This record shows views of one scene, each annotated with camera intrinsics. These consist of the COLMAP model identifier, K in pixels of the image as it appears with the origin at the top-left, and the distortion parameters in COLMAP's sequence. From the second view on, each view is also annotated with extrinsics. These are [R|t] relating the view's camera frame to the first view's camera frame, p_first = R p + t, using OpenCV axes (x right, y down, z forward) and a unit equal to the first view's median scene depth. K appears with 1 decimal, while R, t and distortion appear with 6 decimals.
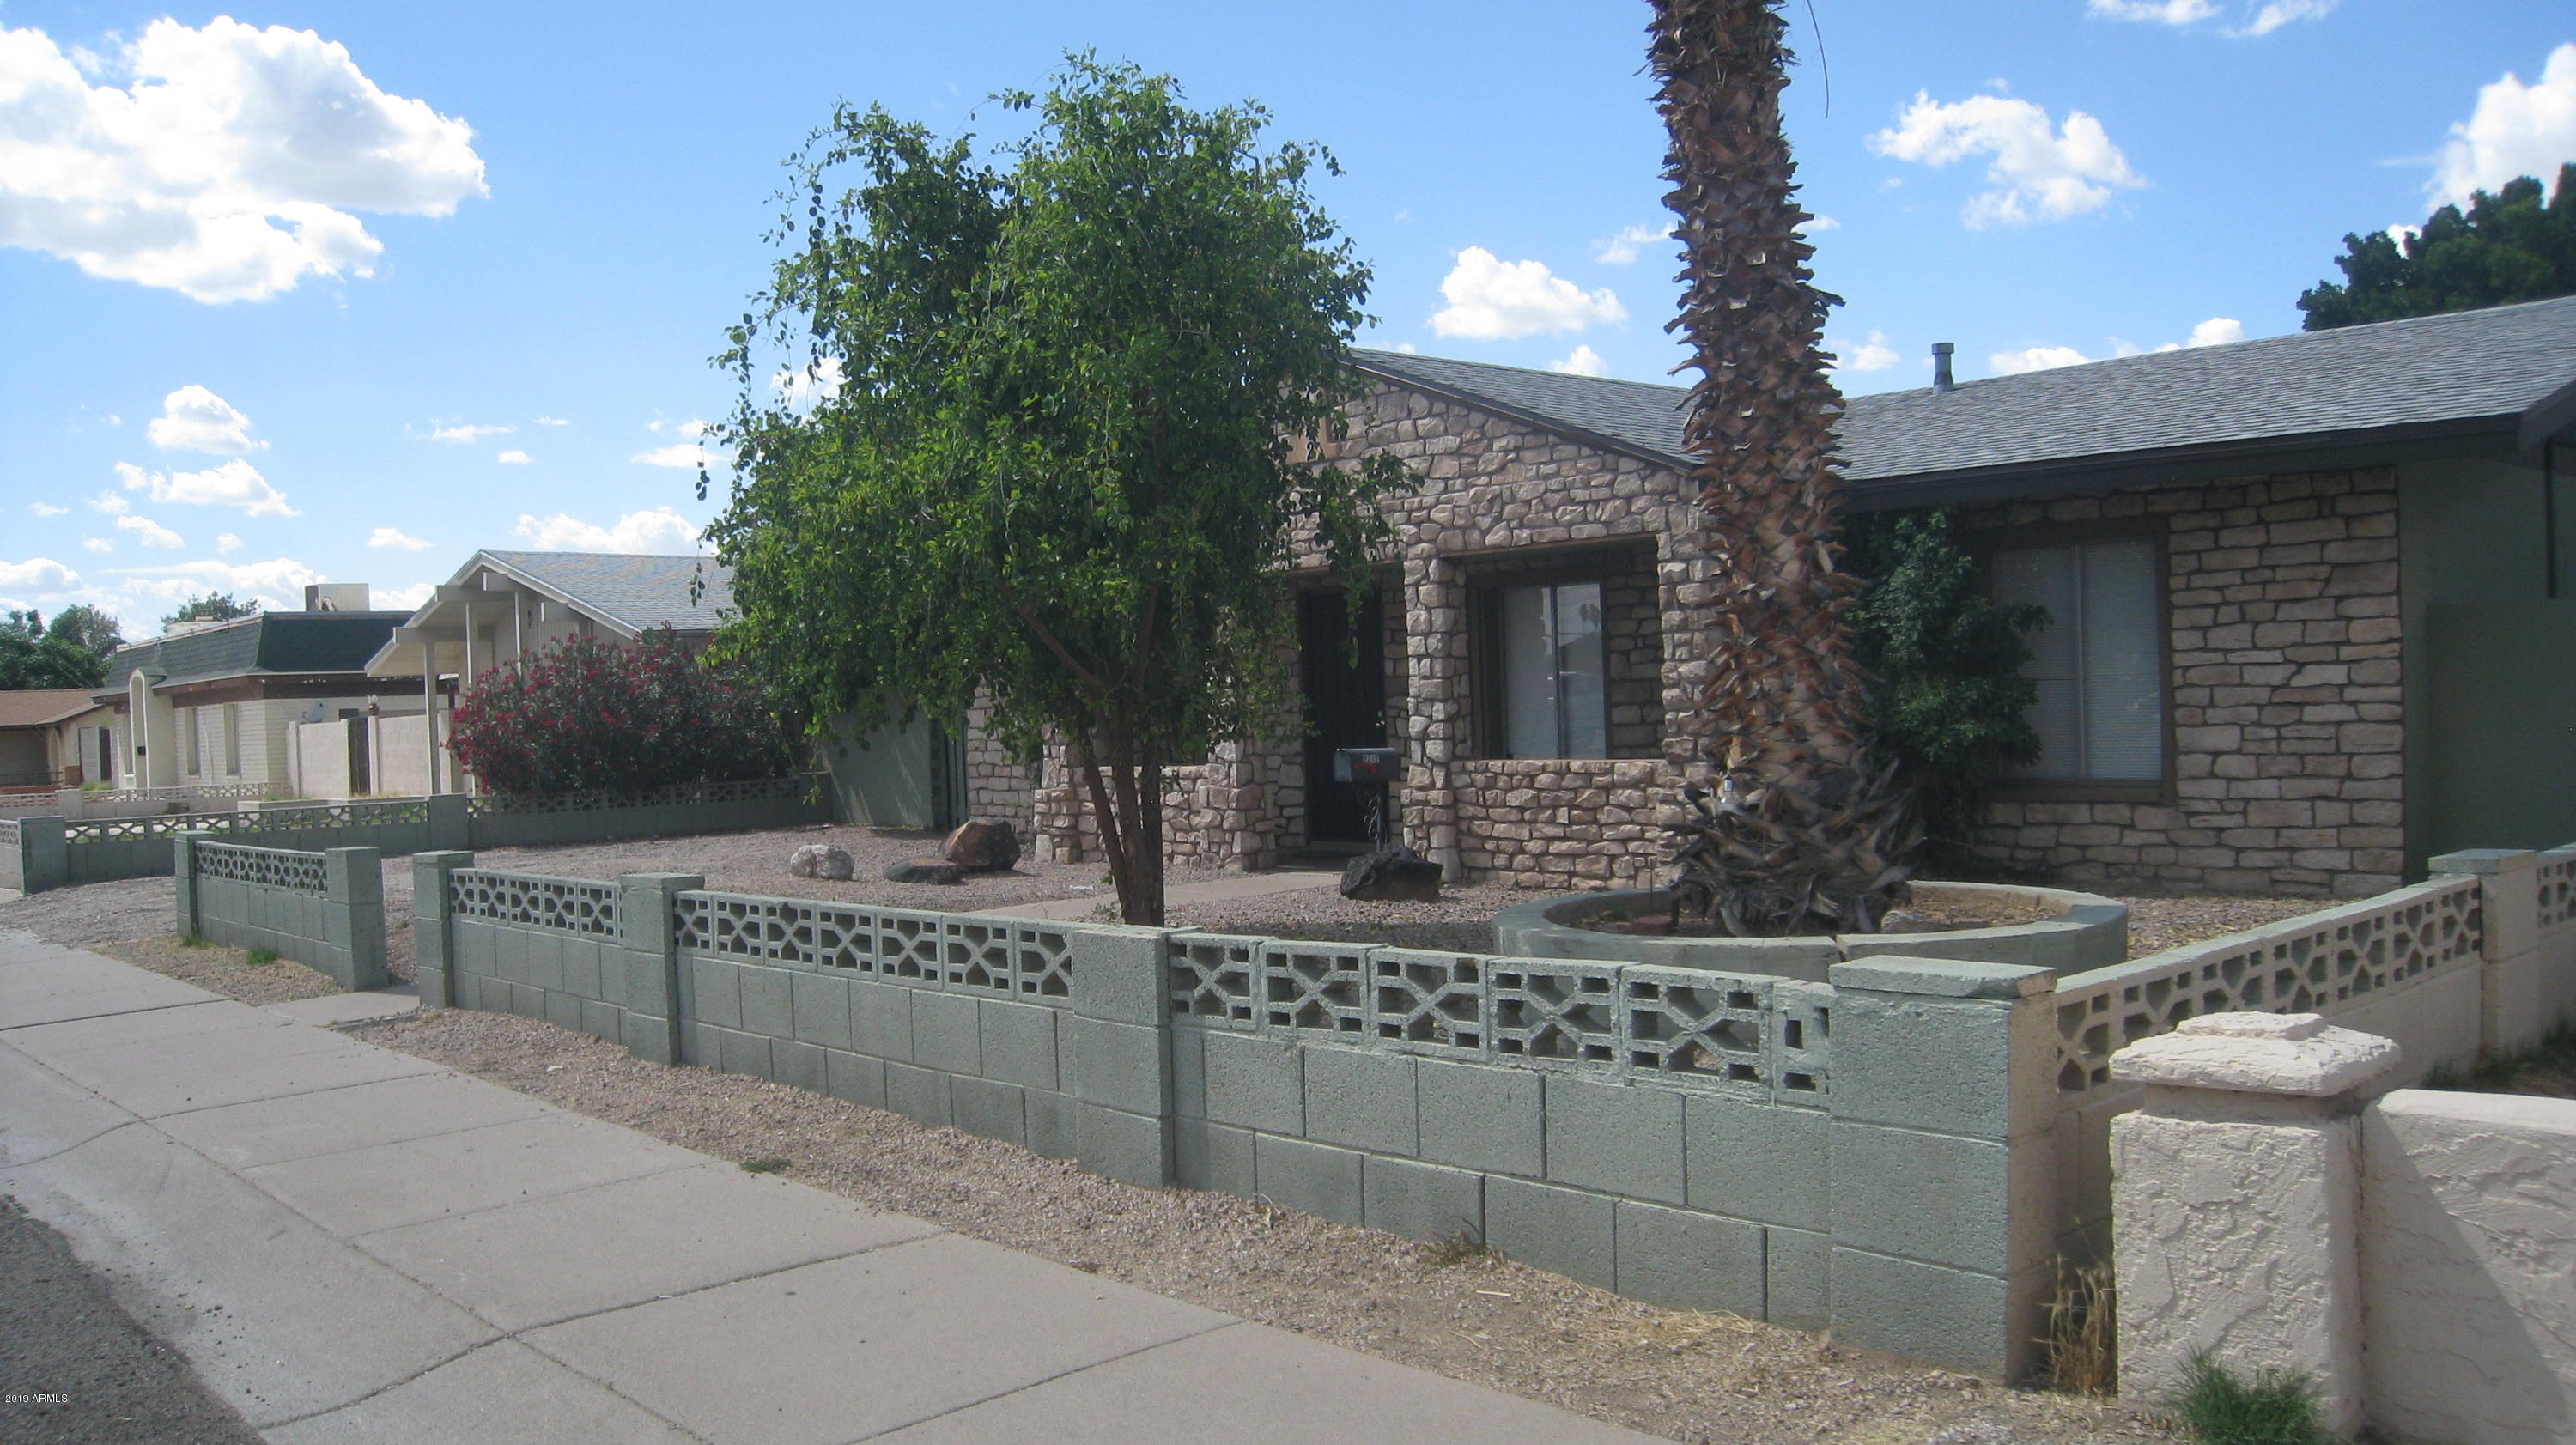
lens RADIAL K [[2105.7, 0, 1213.4], [0, 2105.7, 761.7], [0, 0, 1]] dist [-0.166478, 0.107529]
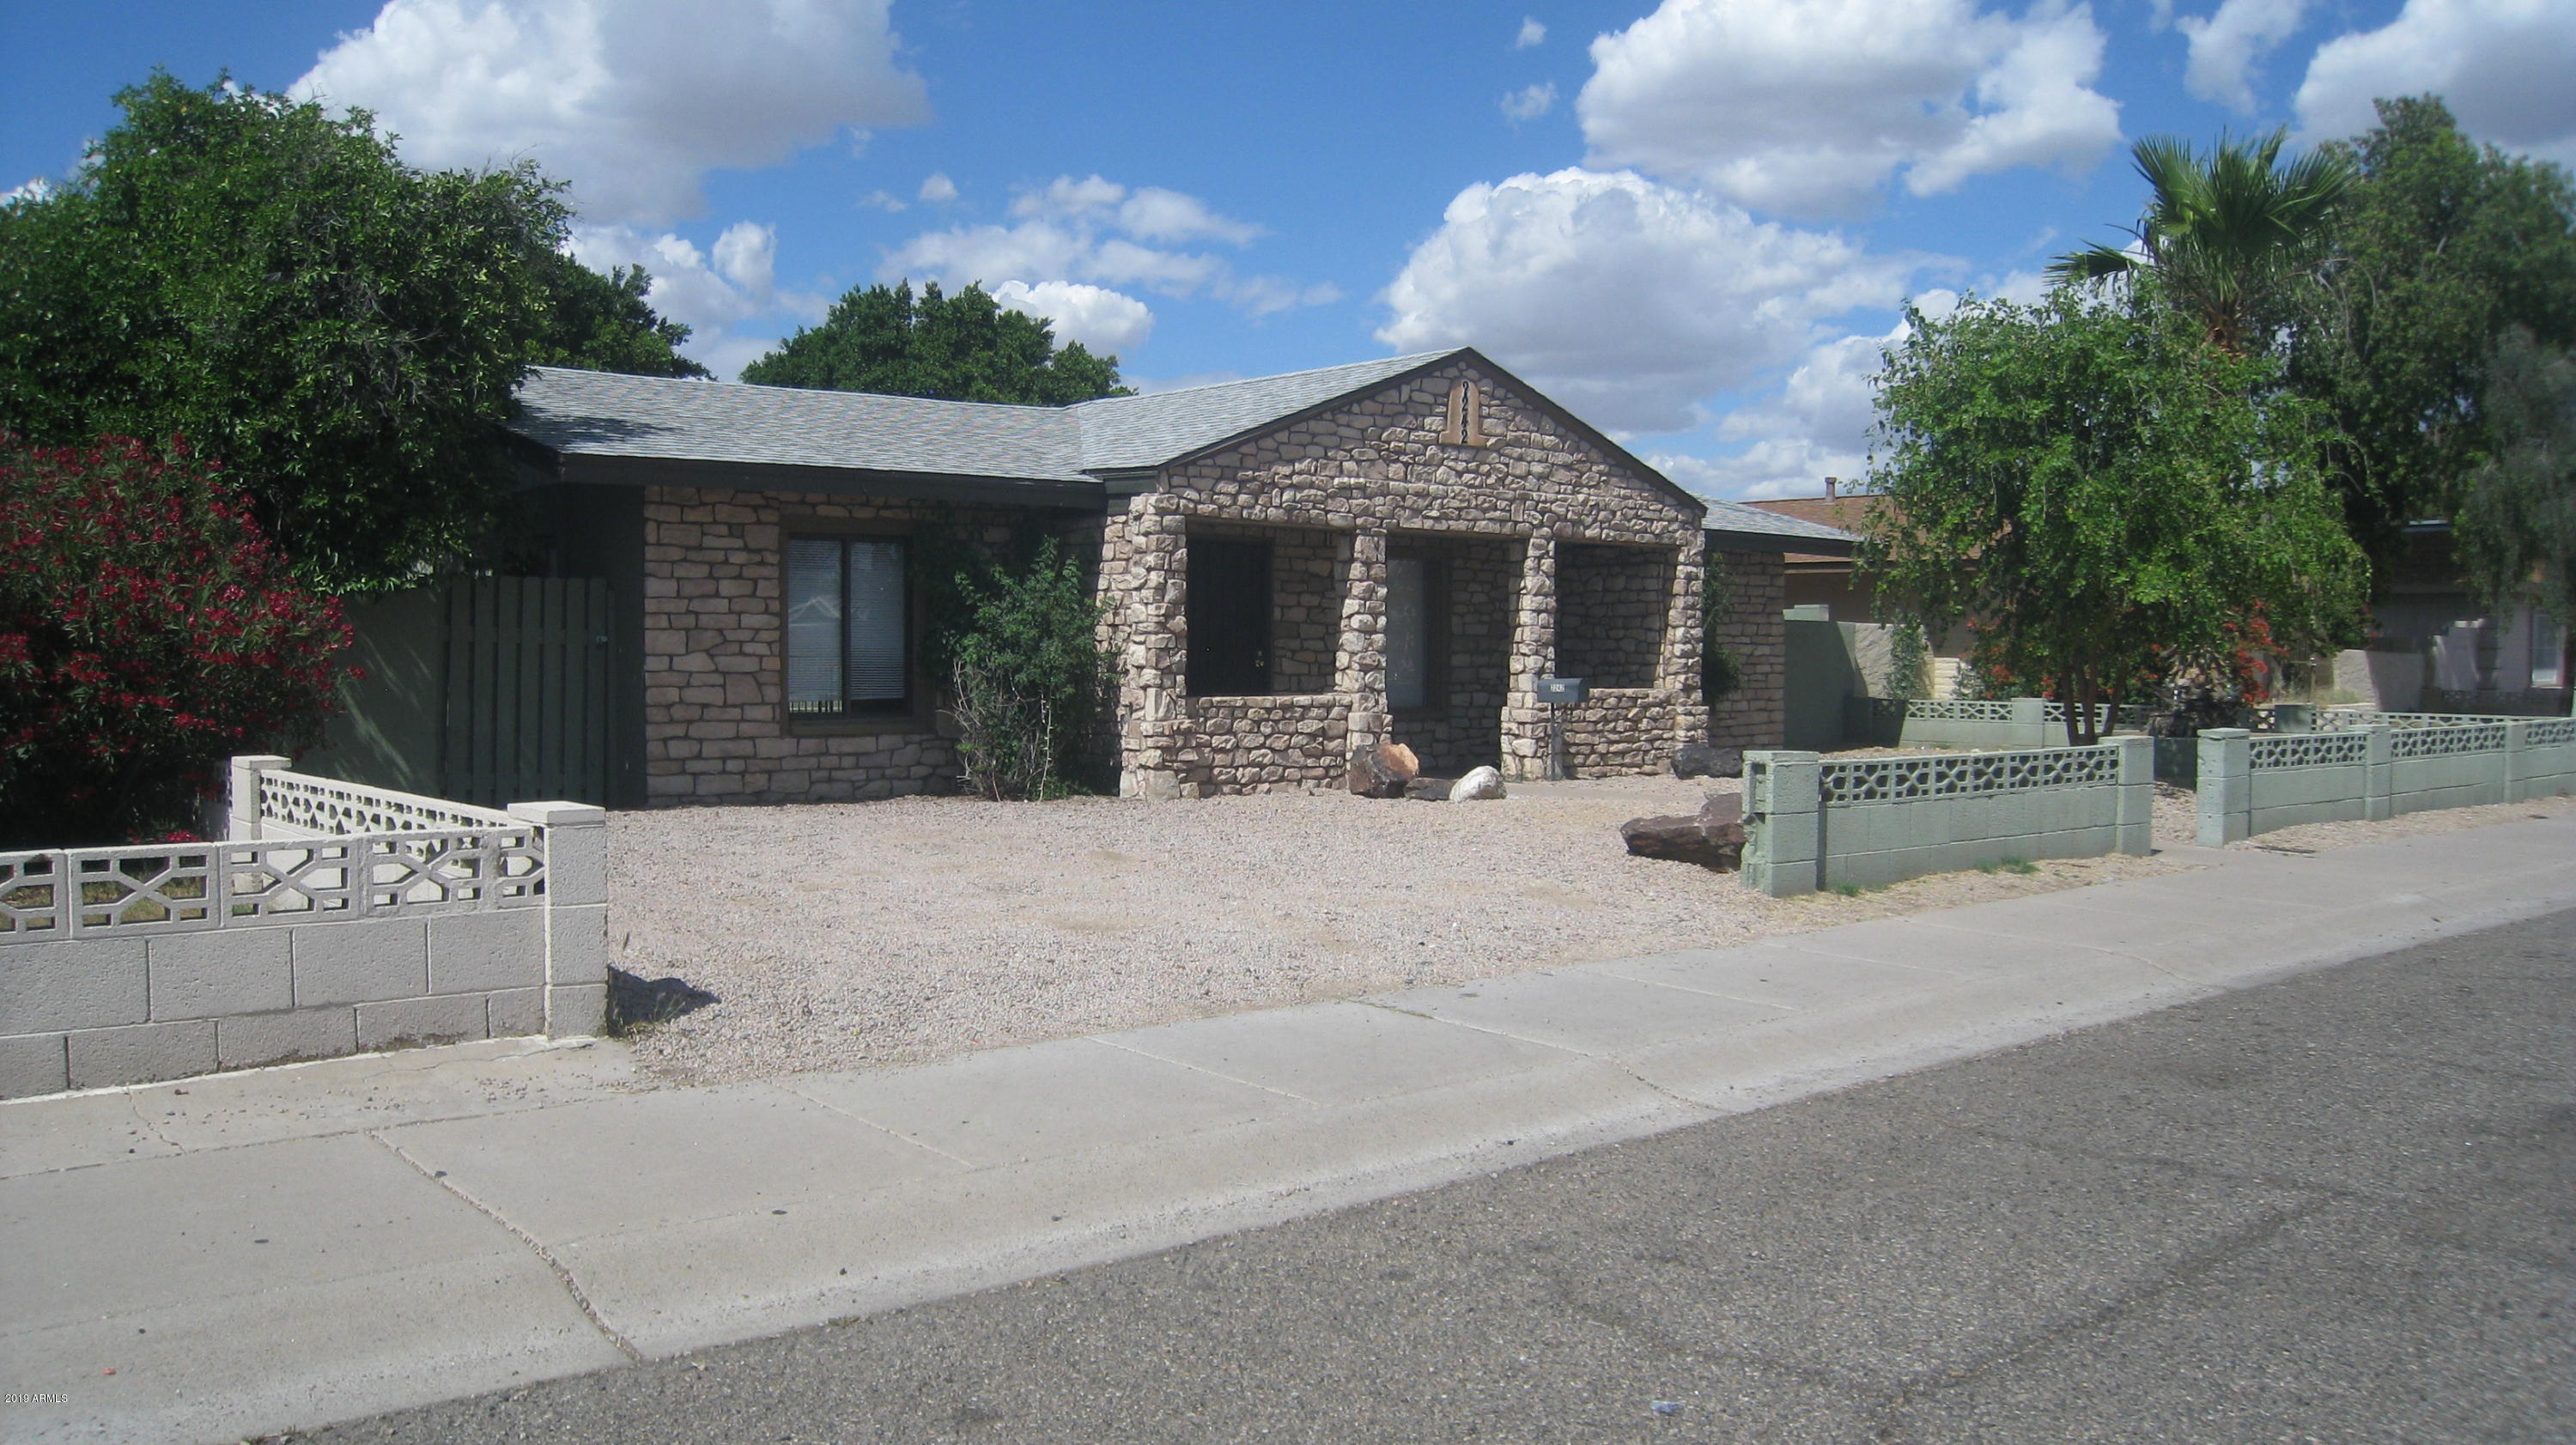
lens RADIAL K [[2105.7, 0, 1268.7], [0, 2105.7, 731.9], [0, 0, 1]] dist [-0.166478, 0.107529]
pose [[-0.003372, -0.000228, 0.999994, -1.292354], [0.022129, 0.999755, 0.000302, 0.023515], [-0.999749, 0.022130, -0.003366, 1.230677]]
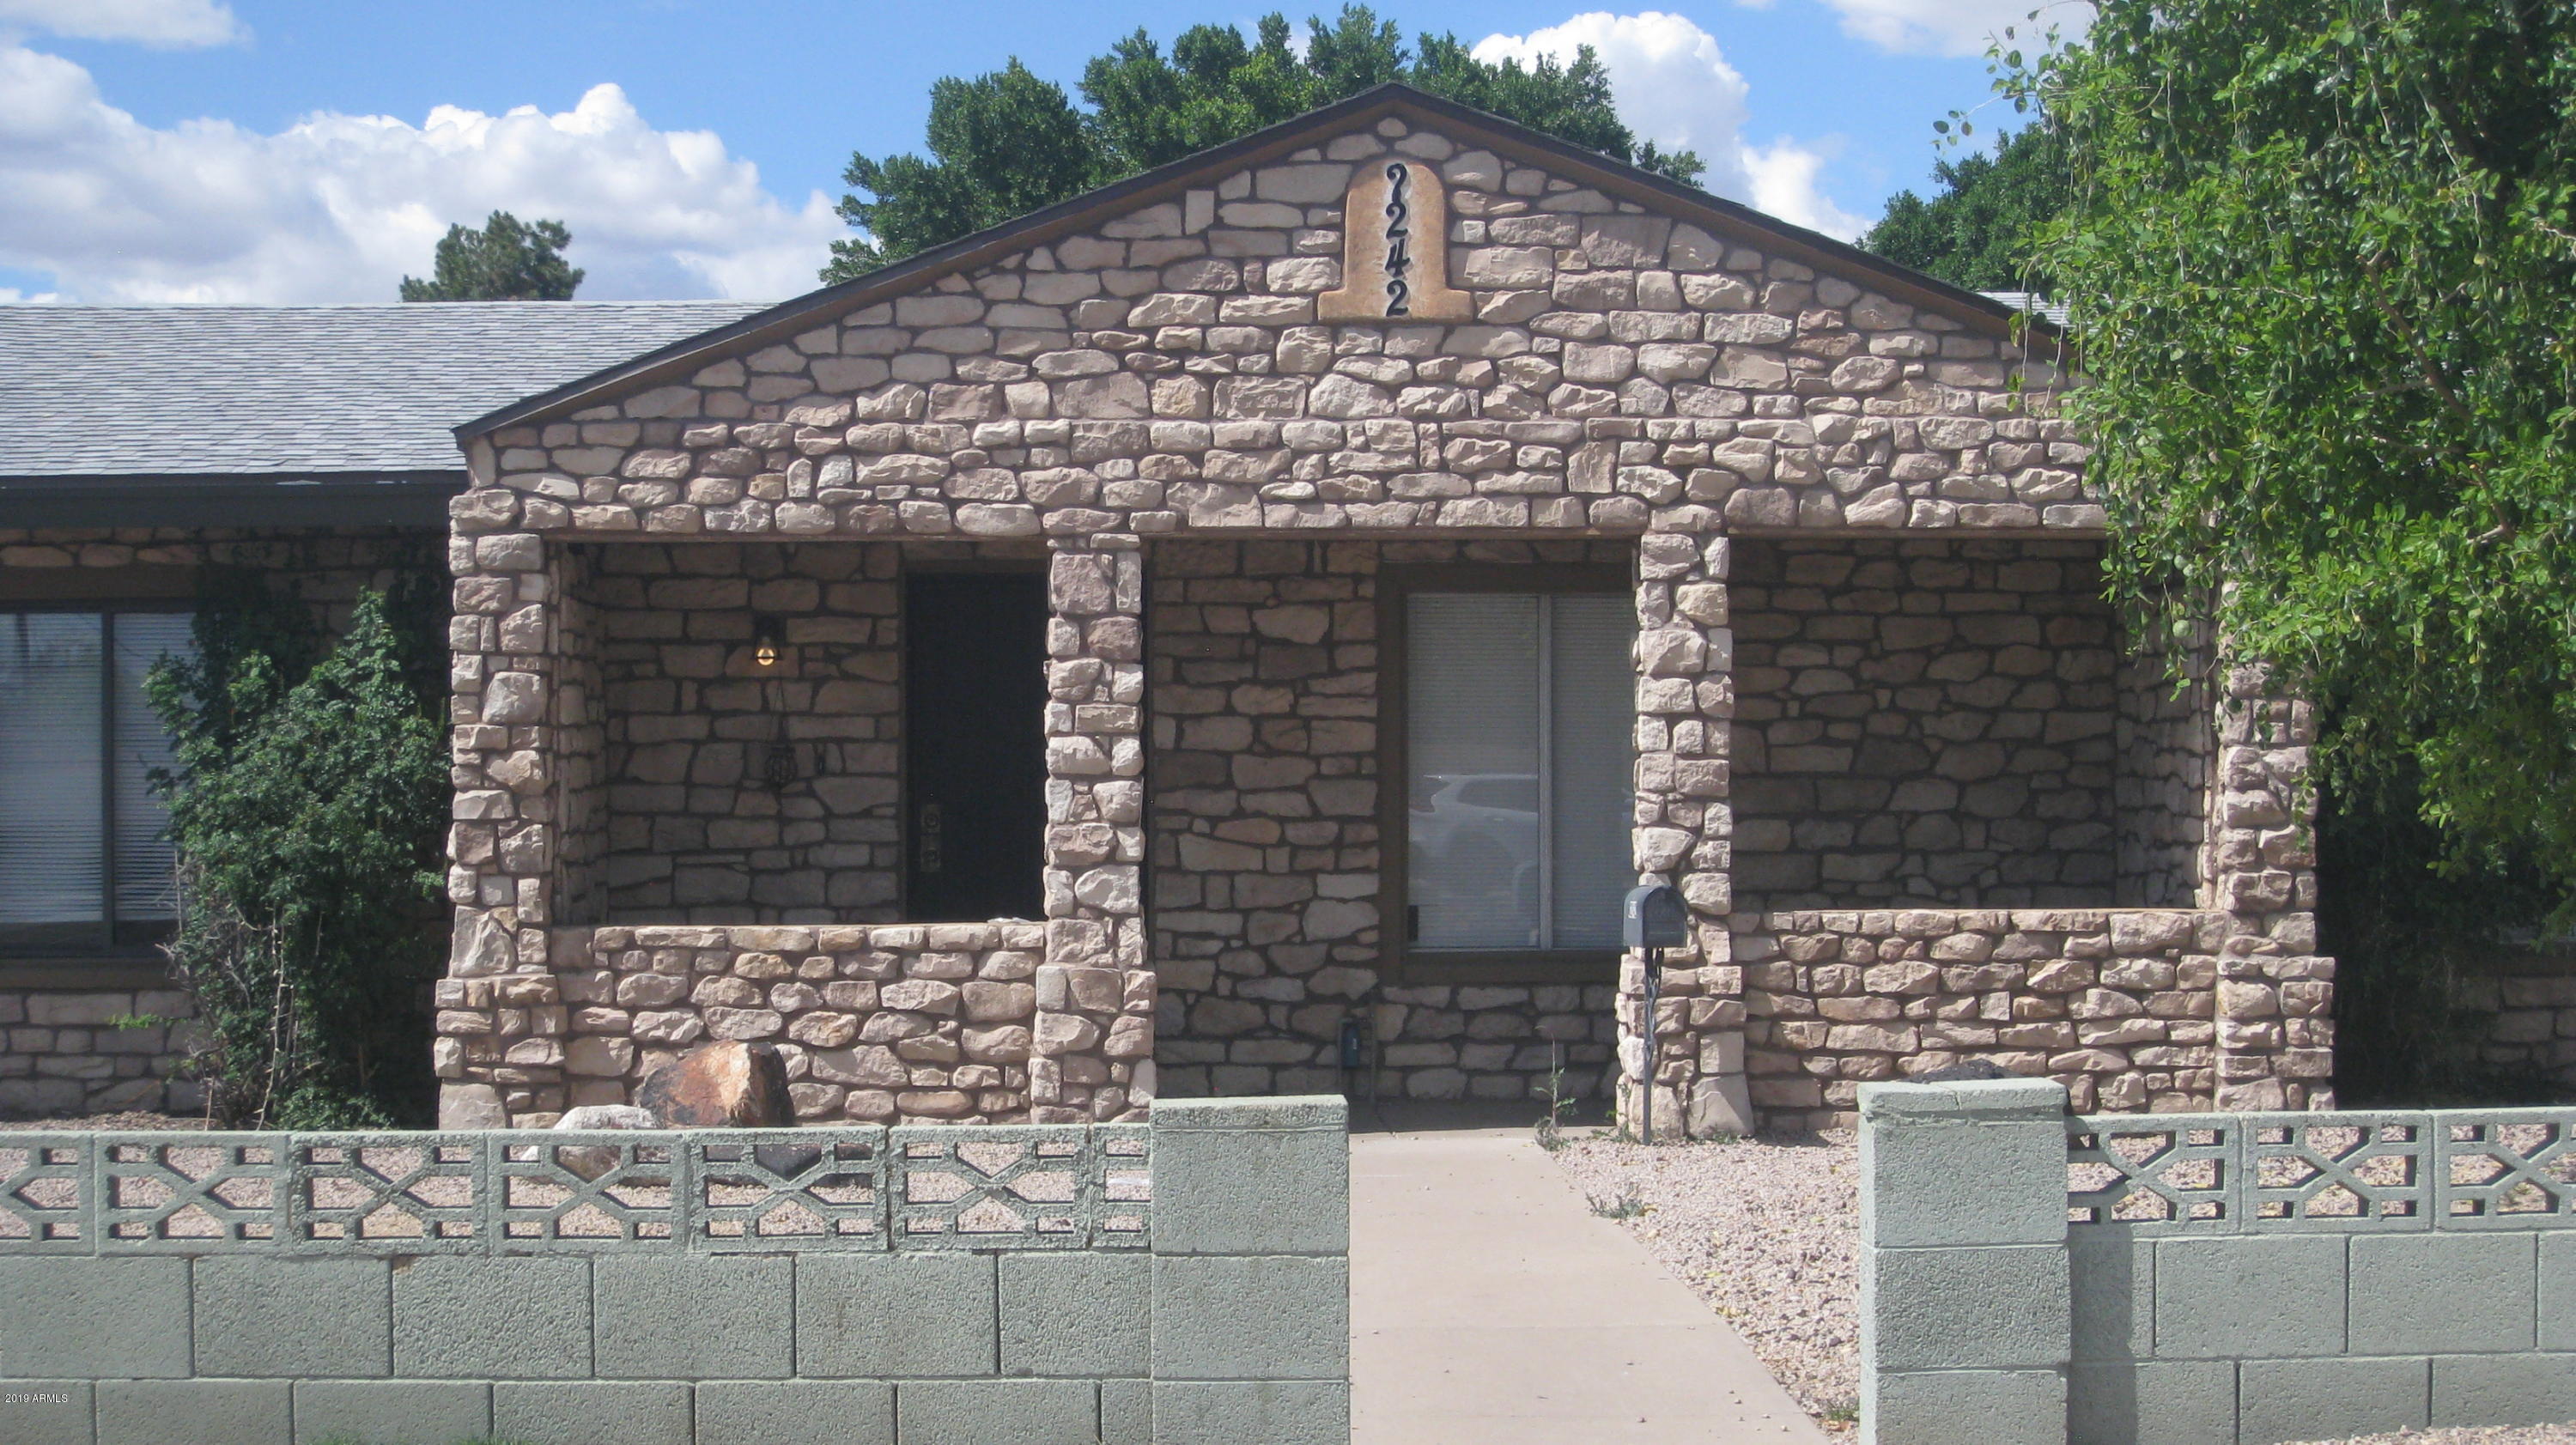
lens RADIAL K [[4100.9, 0, 1229.8], [0, 4100.9, 793.5], [0, 0, 1]] dist [-0.174276, 0.000000]
pose [[0.625341, 0.033431, 0.779635, -0.815282], [0.001896, 0.999014, -0.044358, 0.016044], [-0.780349, 0.029217, 0.624661, 0.459599]]
